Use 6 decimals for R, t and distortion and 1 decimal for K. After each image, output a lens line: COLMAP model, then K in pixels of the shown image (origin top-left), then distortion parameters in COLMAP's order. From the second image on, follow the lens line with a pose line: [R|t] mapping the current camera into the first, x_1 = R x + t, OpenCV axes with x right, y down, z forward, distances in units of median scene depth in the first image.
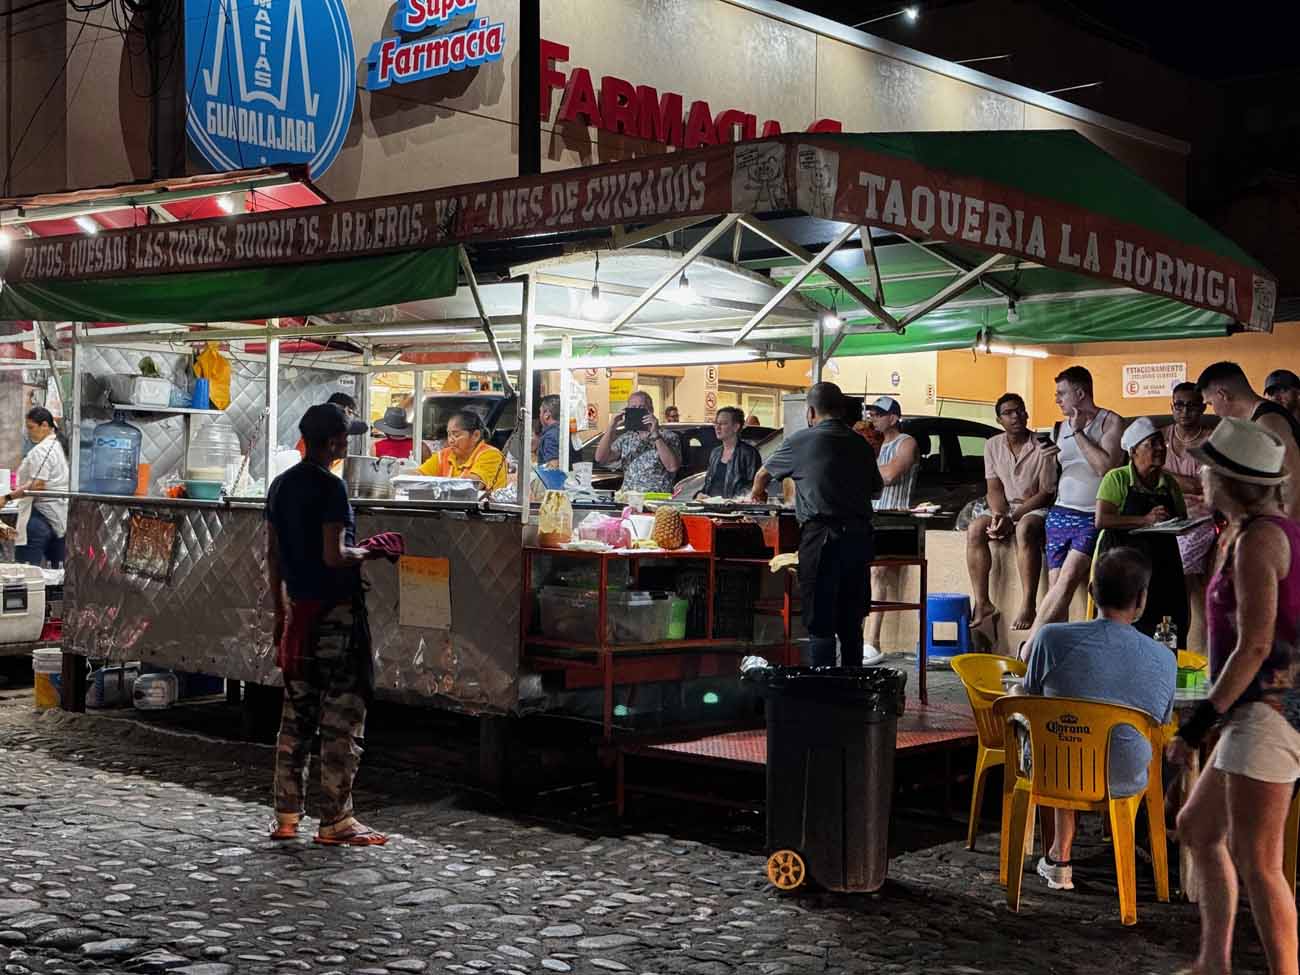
lens RADIAL K [[1808.2, 0, 650.0], [0, 1808.2, 487.5], [0, 0, 1]] dist [0.106392, 0.009030]
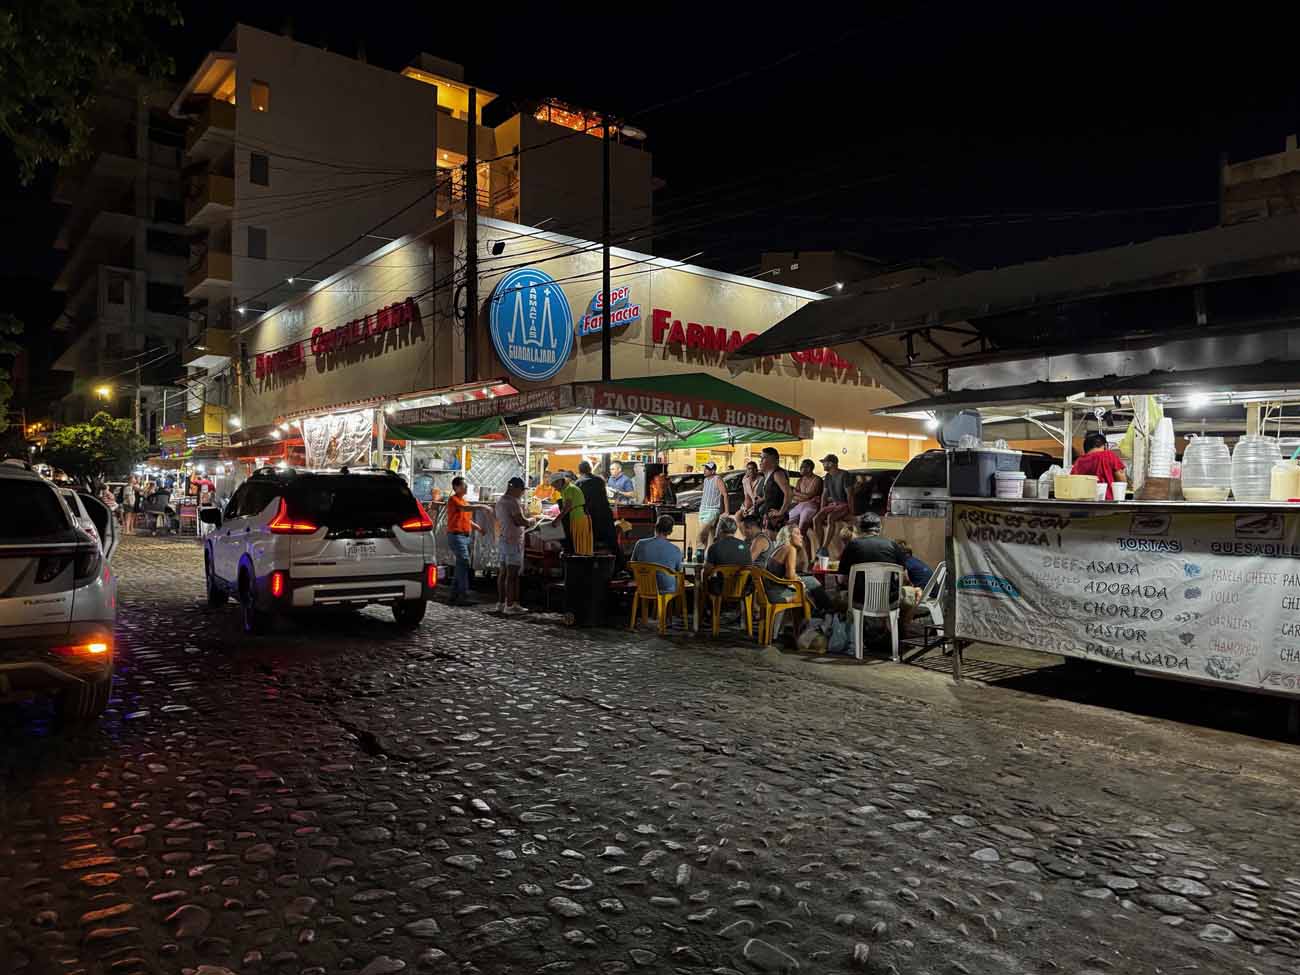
lens RADIAL K [[911.1, 0, 650.0], [0, 911.1, 487.5], [0, 0, 1]] dist [0.068159, 0.000102]
pose [[0.981840, -0.003094, -0.189686, 0.181537], [-0.000253, 0.999845, -0.017617, 0.004774], [0.189711, 0.017345, 0.981687, -0.183873]]
